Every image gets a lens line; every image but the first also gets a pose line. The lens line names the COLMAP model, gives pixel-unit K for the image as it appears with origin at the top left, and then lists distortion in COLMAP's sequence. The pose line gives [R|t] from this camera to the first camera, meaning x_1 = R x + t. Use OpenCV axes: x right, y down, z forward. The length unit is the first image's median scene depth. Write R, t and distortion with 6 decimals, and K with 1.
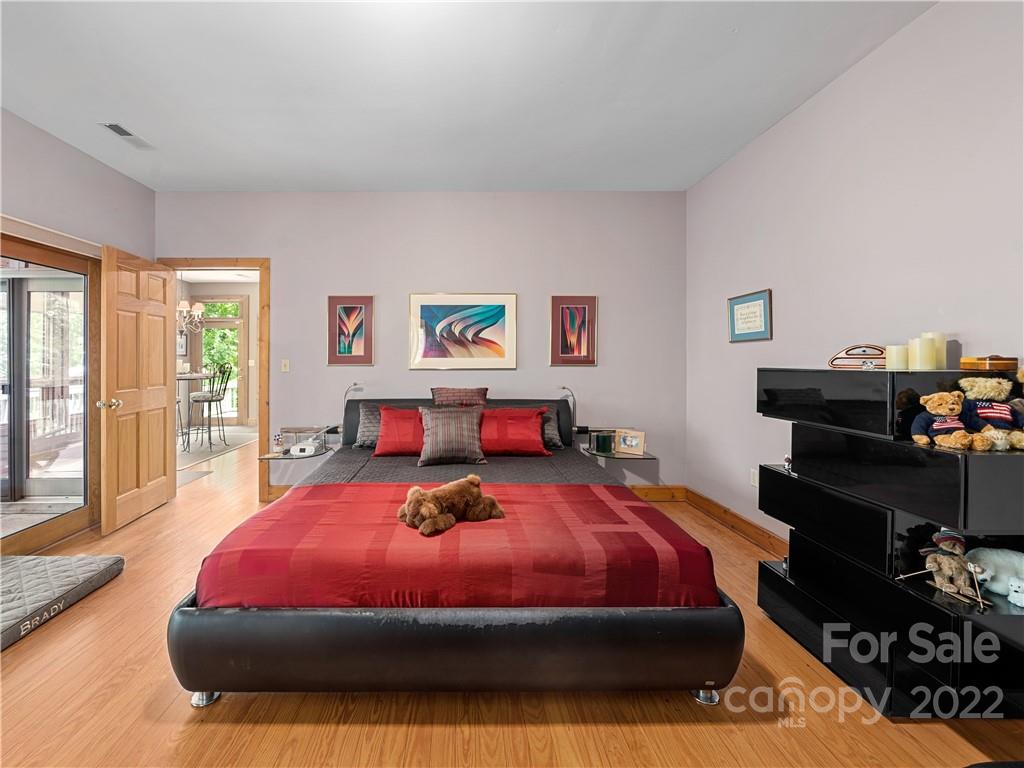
lens RADIAL K [[423.0, 0, 504.2], [0, 423.0, 360.3], [0, 0, 1]] dist [-0.002520, -0.000771]
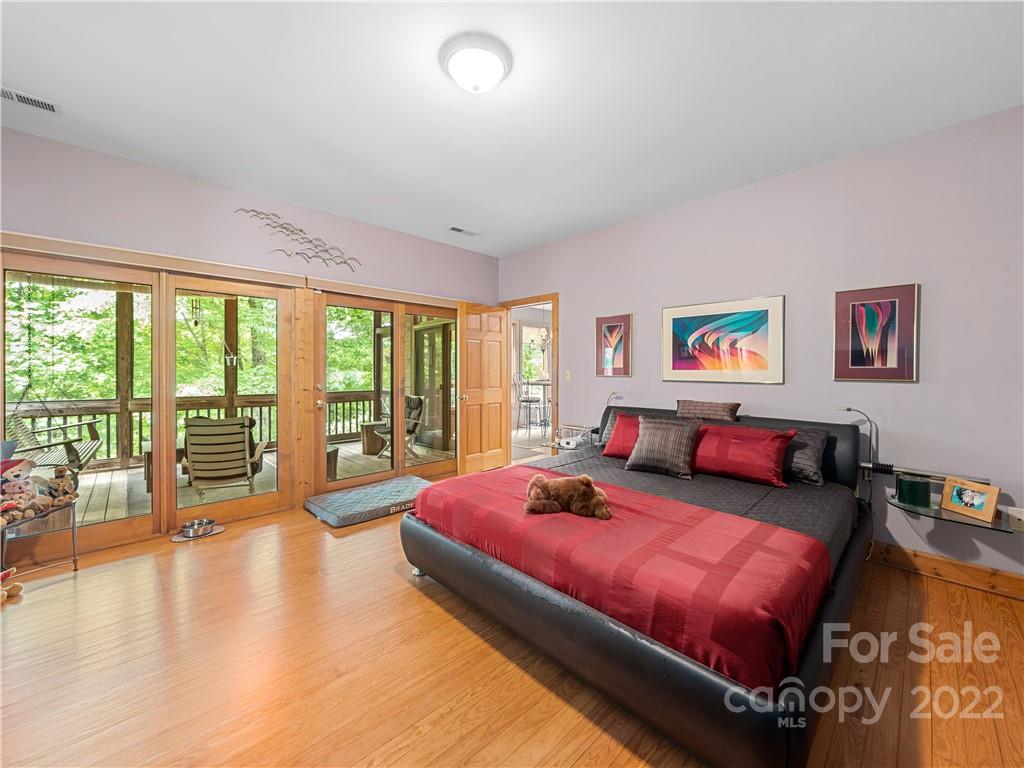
lens RADIAL K [[395.7, 0, 514.1], [0, 395.7, 375.9], [0, 0, 1]] dist [0.000349, -0.000131]
pose [[0.698948, 0.014072, -0.715034, 0.248436], [-0.006980, 0.999893, 0.012856, -0.001405], [0.715139, -0.003995, 0.698971, 0.061748]]
